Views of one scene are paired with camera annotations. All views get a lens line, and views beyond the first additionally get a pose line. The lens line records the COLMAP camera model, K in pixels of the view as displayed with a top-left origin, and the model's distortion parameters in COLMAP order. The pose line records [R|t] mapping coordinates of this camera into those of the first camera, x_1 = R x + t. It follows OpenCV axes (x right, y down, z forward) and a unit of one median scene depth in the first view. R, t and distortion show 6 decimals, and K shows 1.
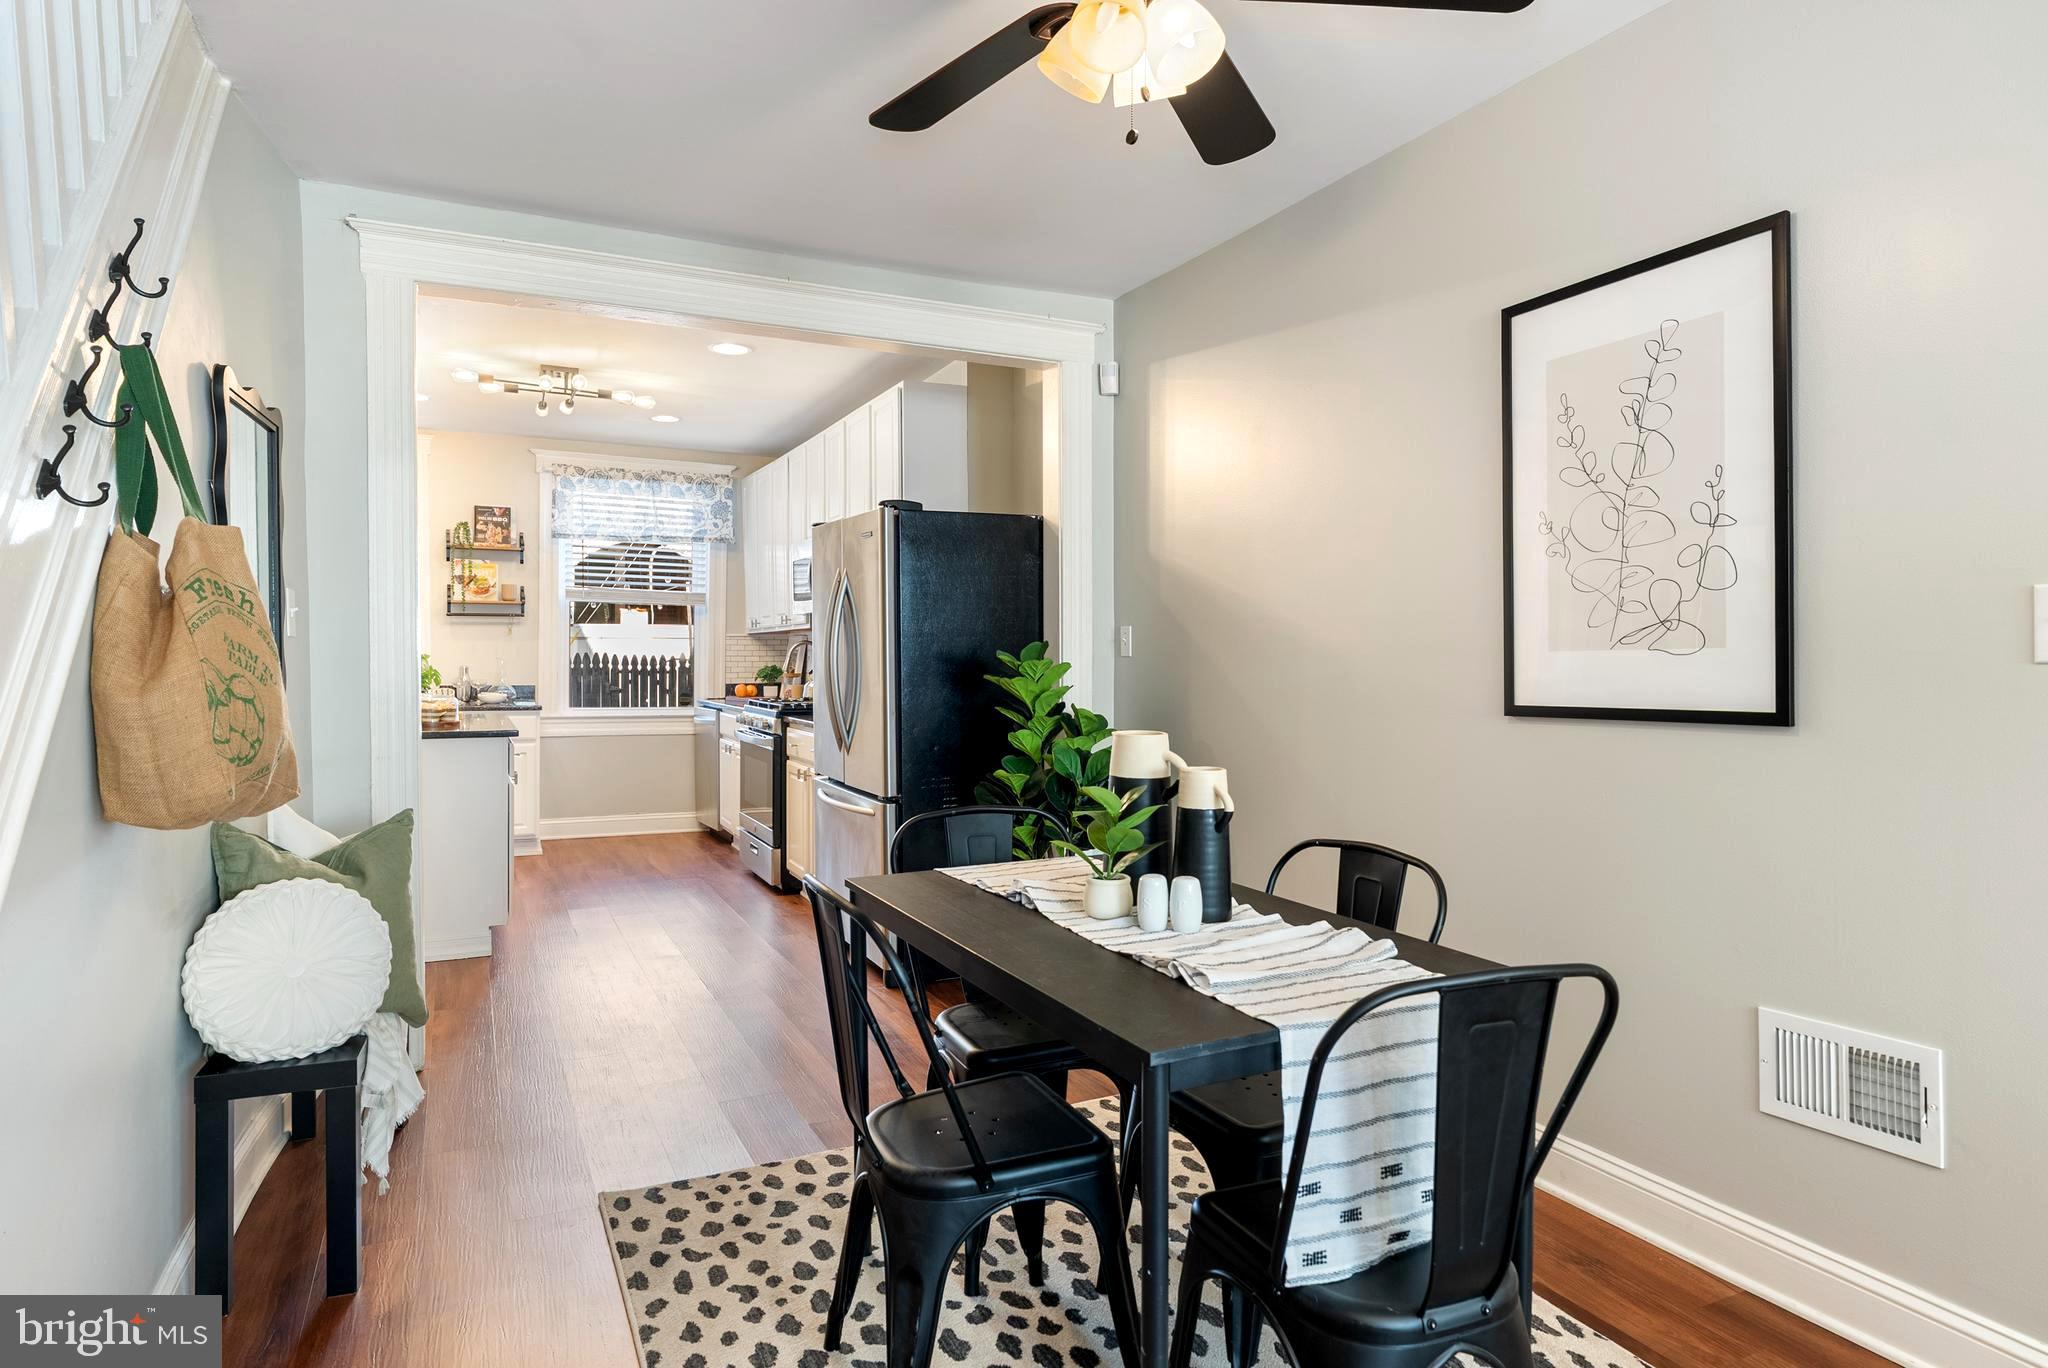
lens RADIAL K [[1162.4, 0, 1018.4], [0, 1162.4, 669.3], [0, 0, 1]] dist [-0.004421, -0.000052]
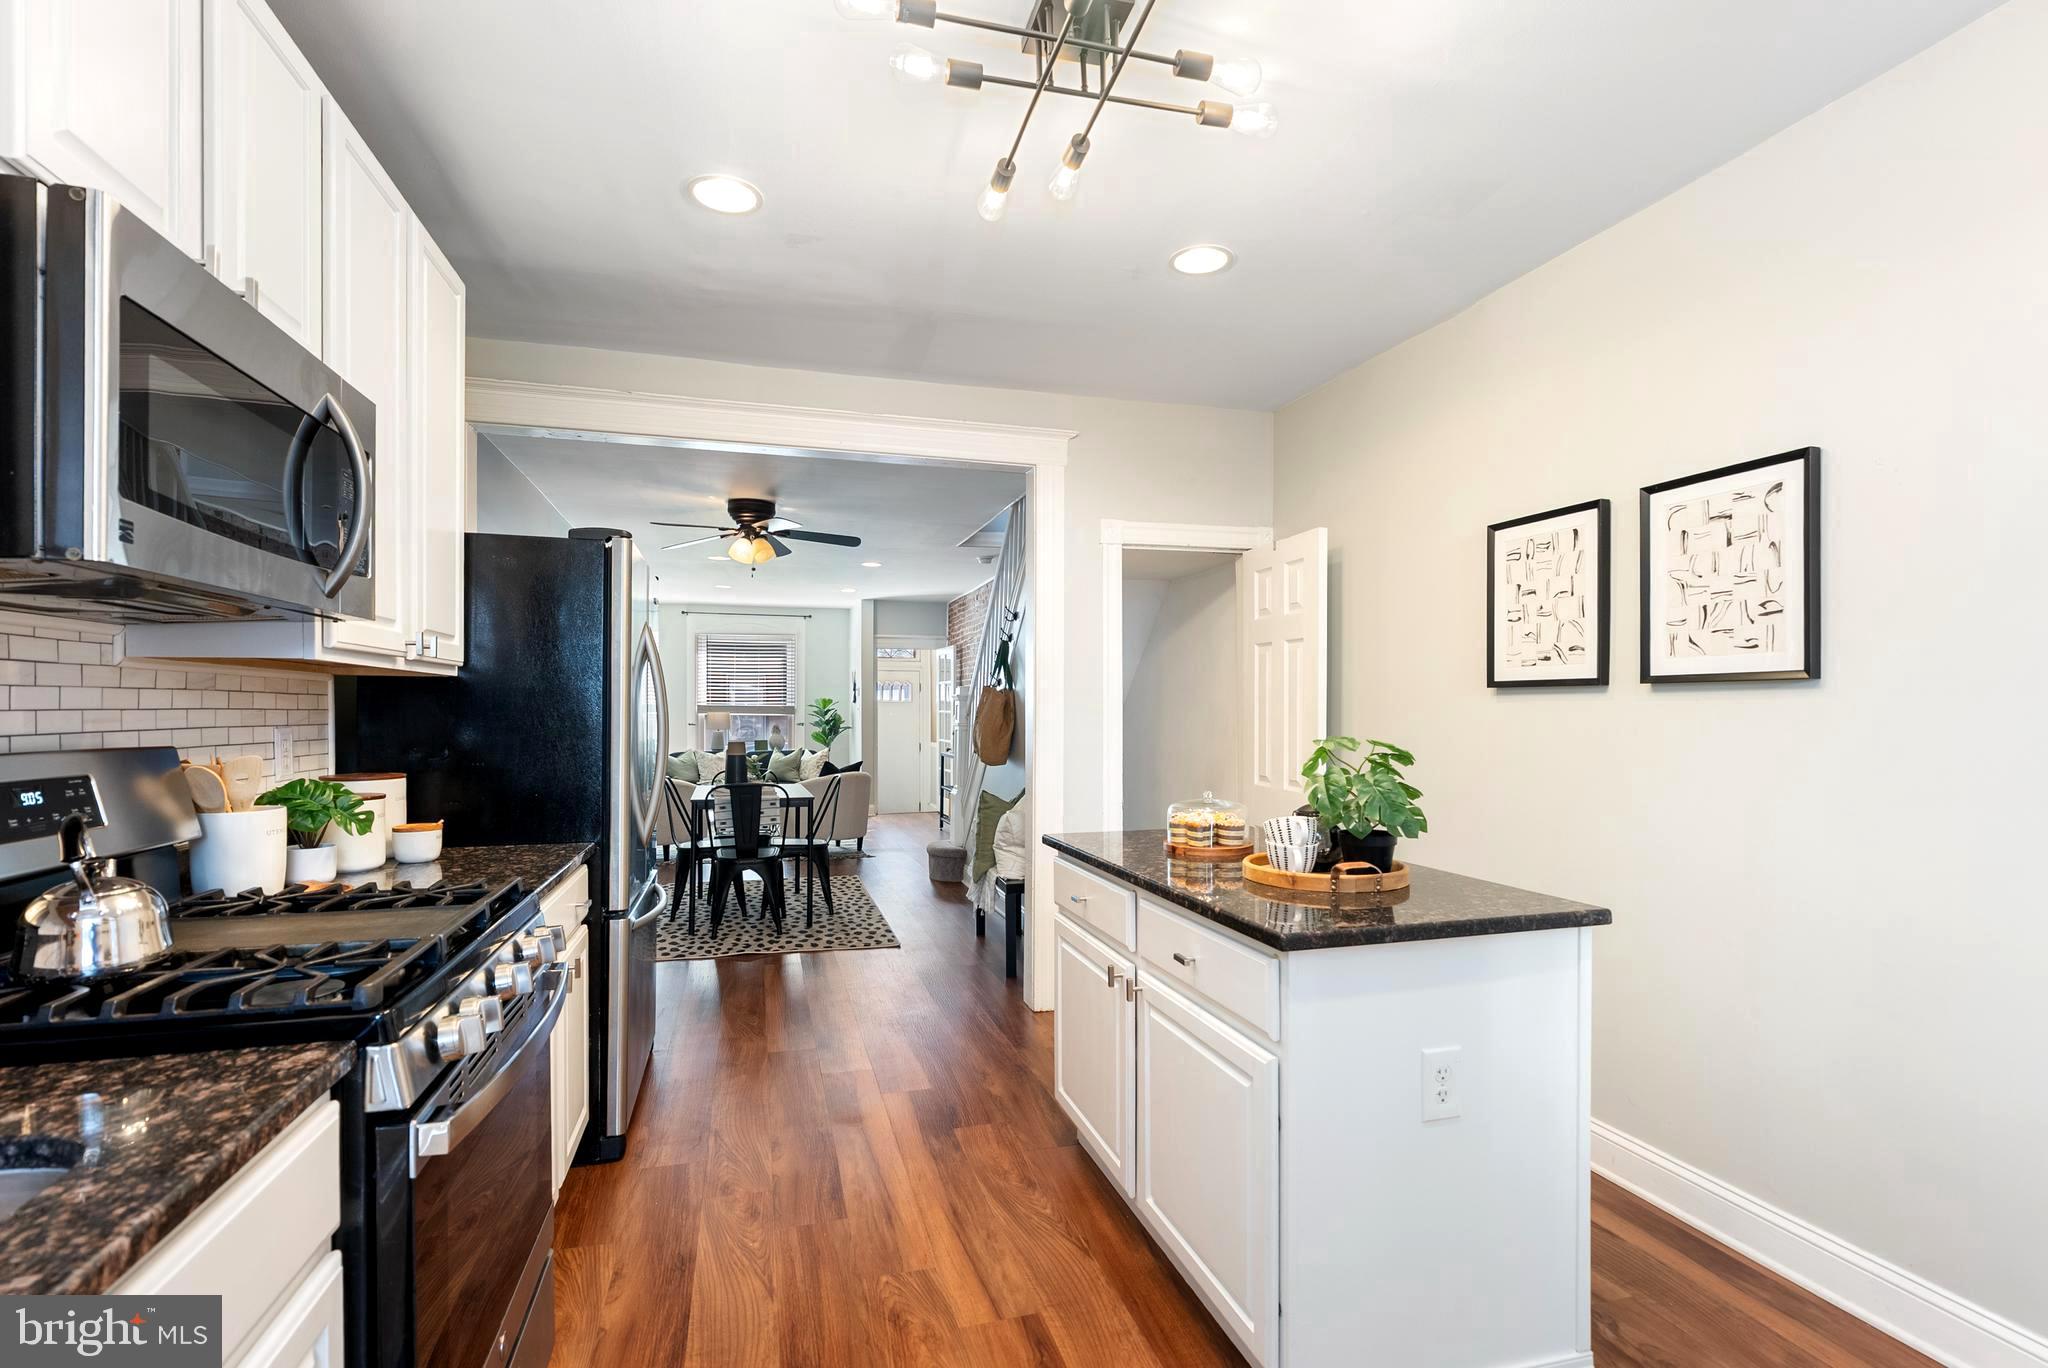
lens RADIAL K [[935.6, 0, 1006.4], [0, 935.6, 715.3], [0, 0, 1]] dist [-0.002645, -0.000109]
pose [[-0.982978, -0.003817, 0.183686, -0.431760], [0.000042, 0.999780, 0.020998, -0.029340], [-0.183725, 0.020648, -0.982761, 1.322300]]
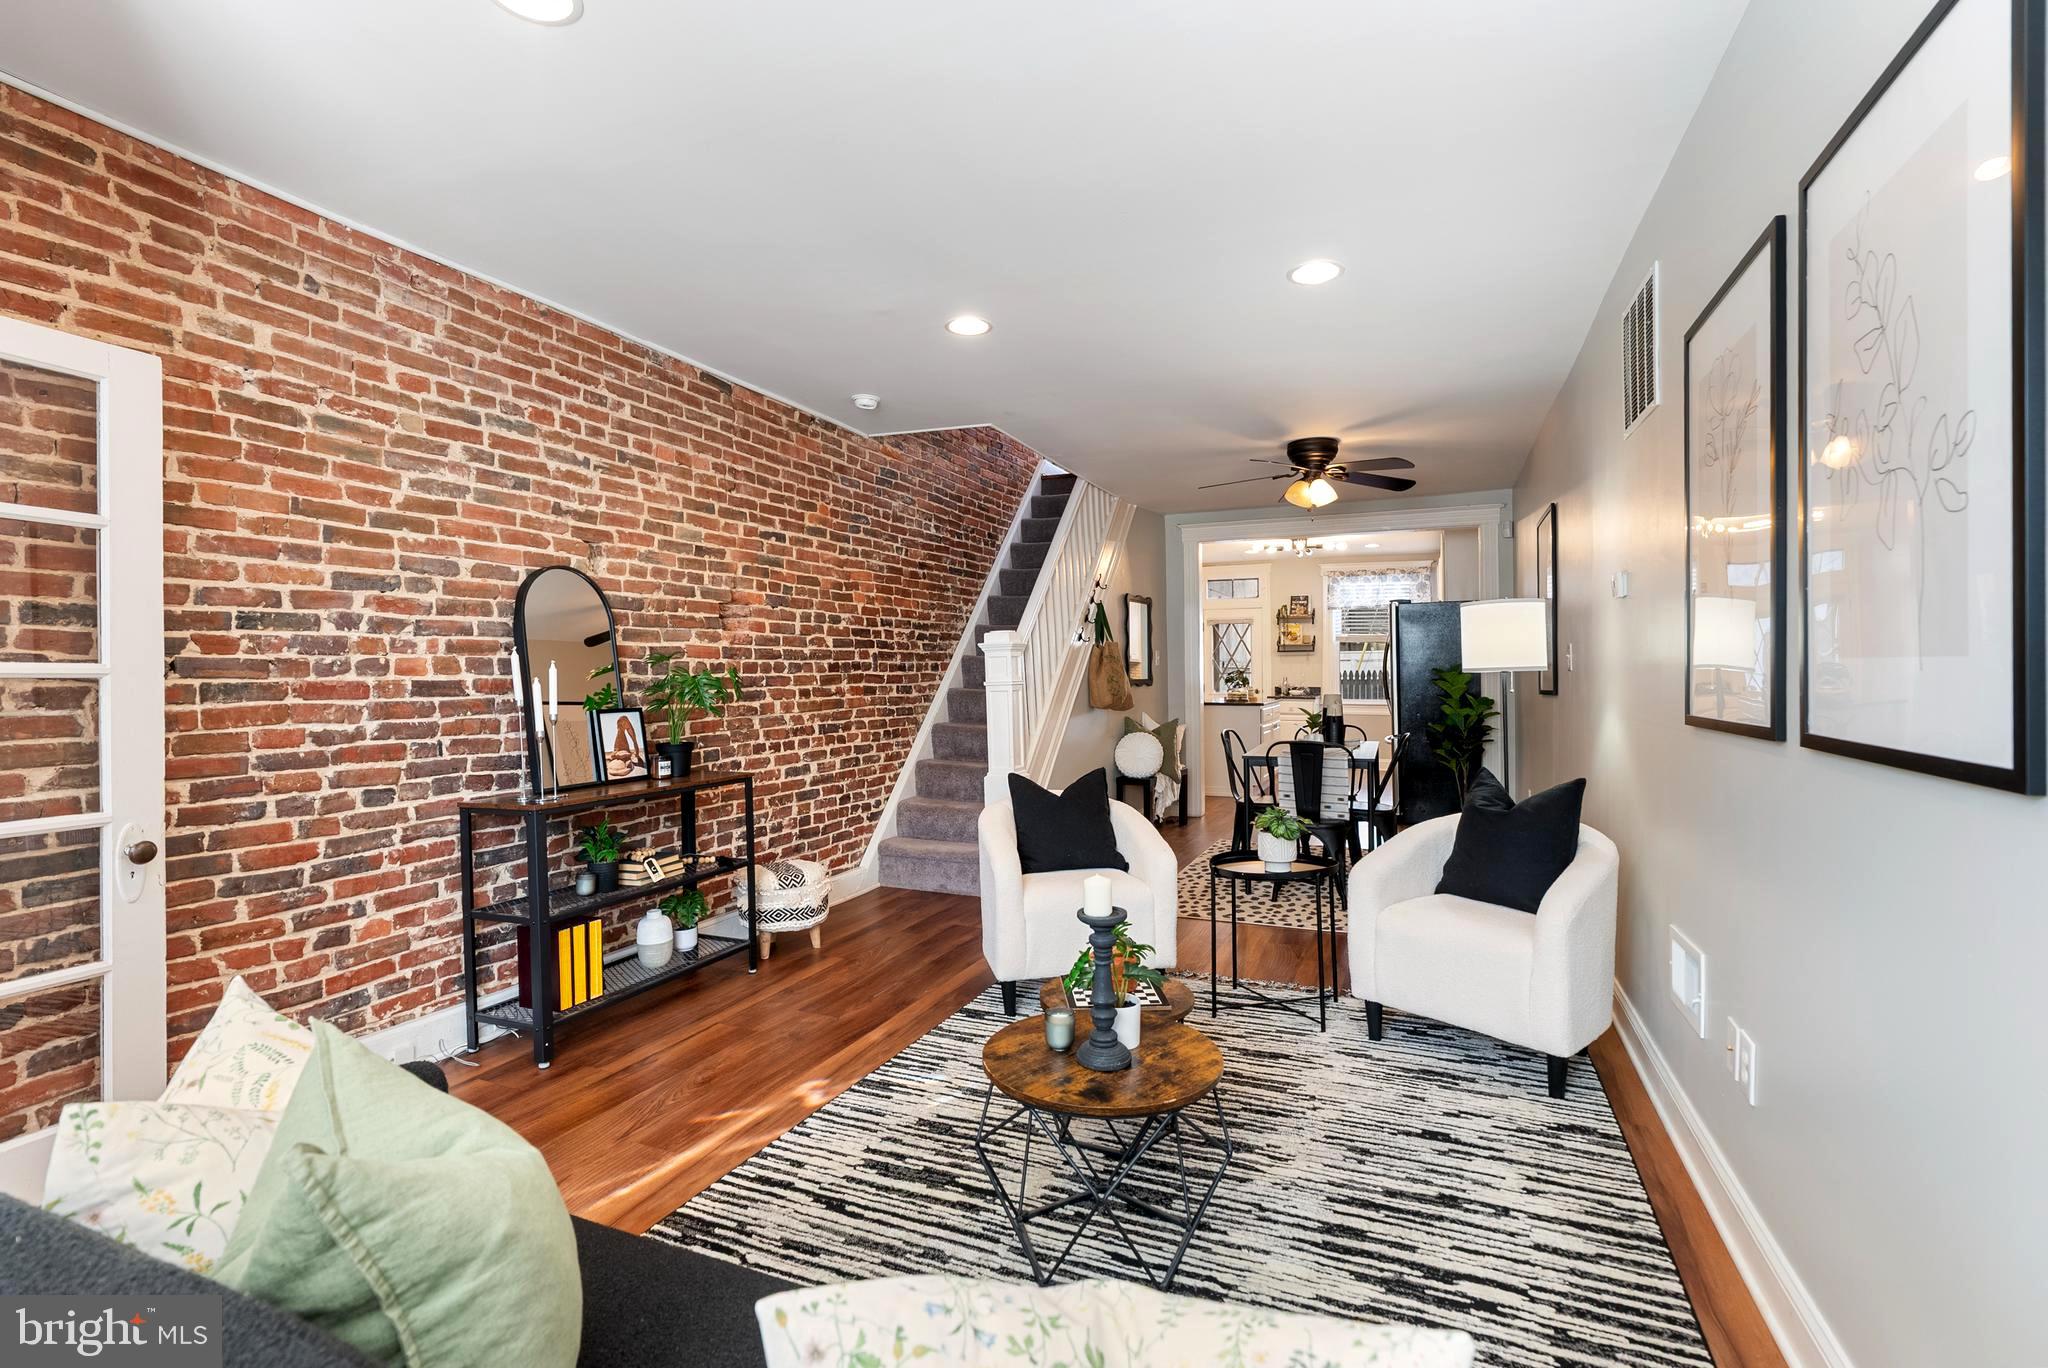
lens RADIAL K [[940.5, 0, 1029.2], [0, 940.5, 676.4], [0, 0, 1]] dist [-0.003701, 0.000222]
pose [[0.660093, -0.001240, -0.751182, 0.574820], [-0.003971, 0.999979, -0.005140, 0.008177], [0.751173, 0.006376, 0.660075, -0.514161]]
